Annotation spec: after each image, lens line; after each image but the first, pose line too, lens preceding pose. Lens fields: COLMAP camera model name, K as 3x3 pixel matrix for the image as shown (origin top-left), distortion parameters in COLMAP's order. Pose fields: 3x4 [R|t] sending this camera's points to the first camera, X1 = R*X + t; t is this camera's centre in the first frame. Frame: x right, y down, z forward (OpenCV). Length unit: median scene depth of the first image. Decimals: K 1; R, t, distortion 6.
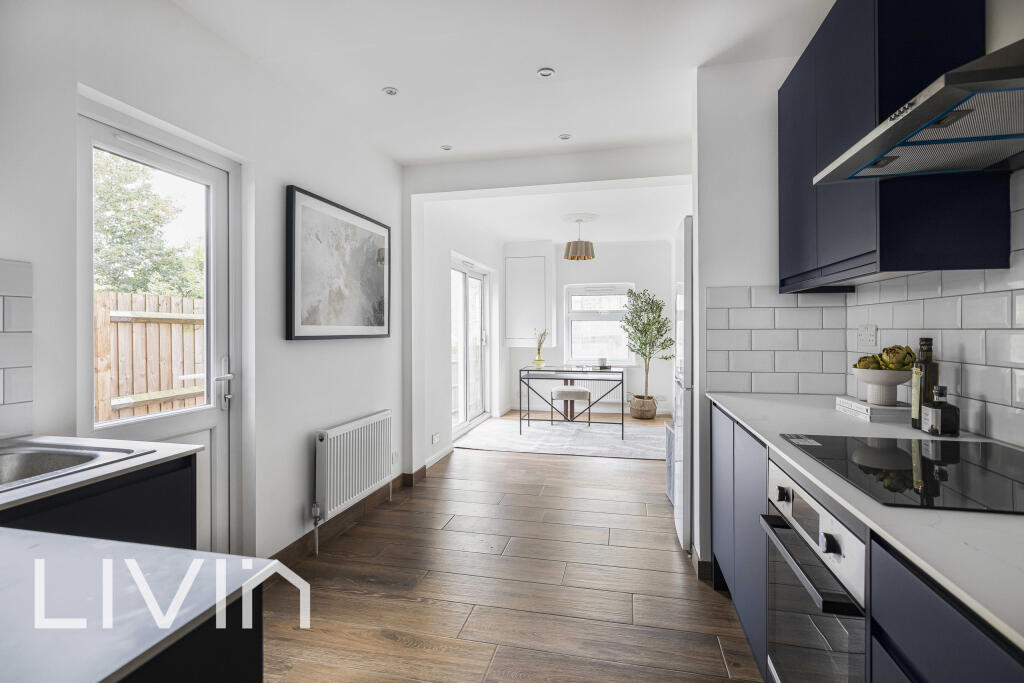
lens RADIAL K [[494.4, 0, 512.3], [0, 494.4, 333.0], [0, 0, 1]] dist [-0.001383, -0.000189]
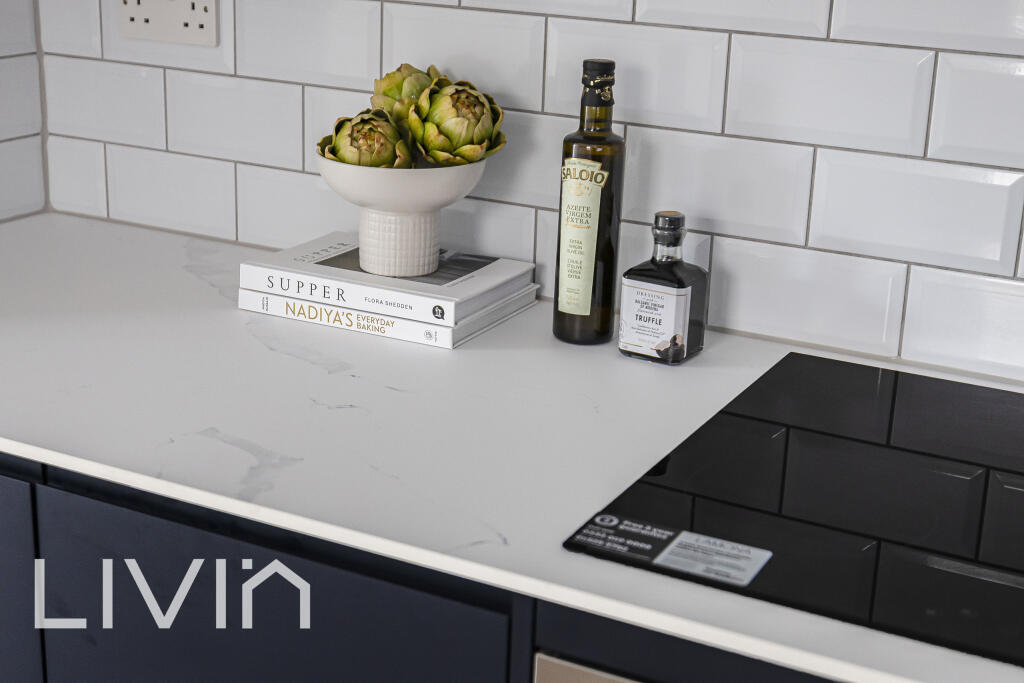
lens RADIAL K [[1554.6, 0, 511.1], [0, 1554.6, 341.3], [0, 0, 1]] dist [-0.016335, 0.000000]
pose [[0.261749, -0.284683, 0.922195, -0.036307], [-0.024212, 0.953270, 0.301148, -0.029309], [-0.964832, -0.101154, 0.242625, 0.197417]]
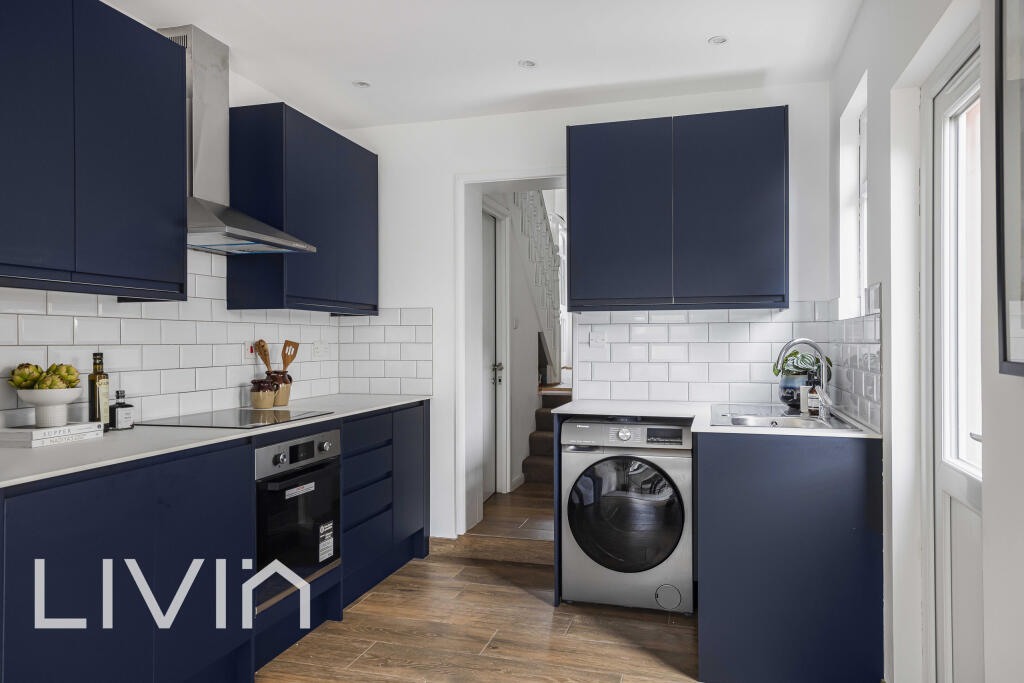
lens RADIAL K [[705.2, 0, 509.4], [0, 705.2, 338.9], [0, 0, 1]] dist [0.046183, -0.003492]
pose [[-0.998197, 0.009629, 0.059248, -0.053691], [0.009880, 0.999943, 0.003945, -0.006294], [-0.059207, 0.004523, -0.998236, 0.627294]]
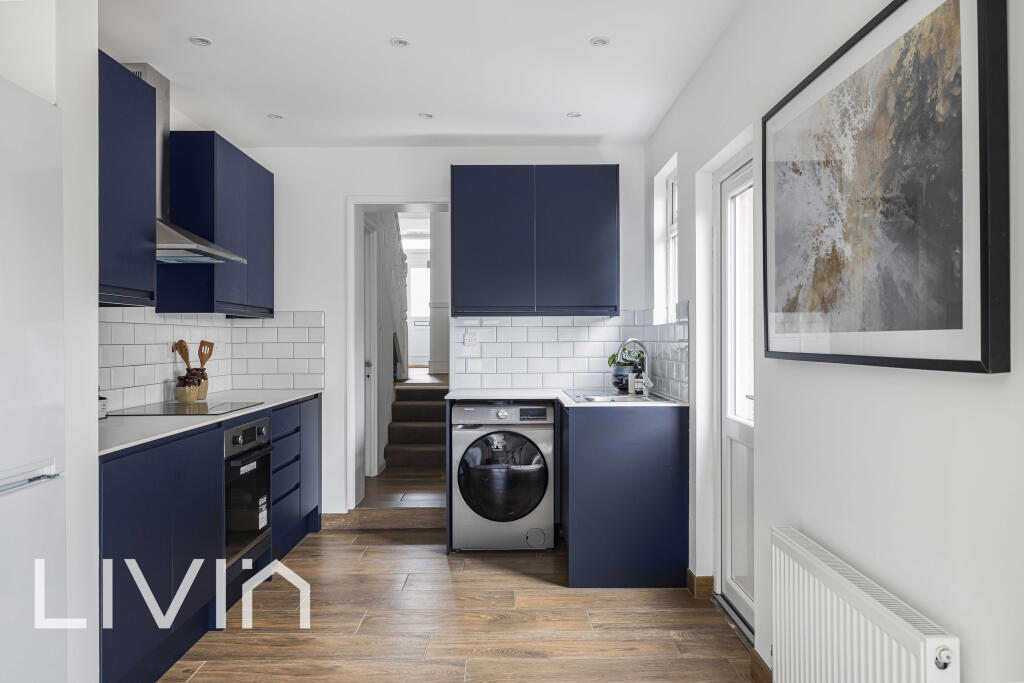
lens RADIAL K [[705.2, 0, 512.1], [0, 705.2, 342.3], [0, 0, 1]] dist [0.046183, -0.003492]
pose [[-0.973321, 0.011752, -0.229148, 0.036547], [0.009439, 0.999893, 0.011189, -0.007727], [0.229255, 0.008728, -0.973327, 0.749552]]
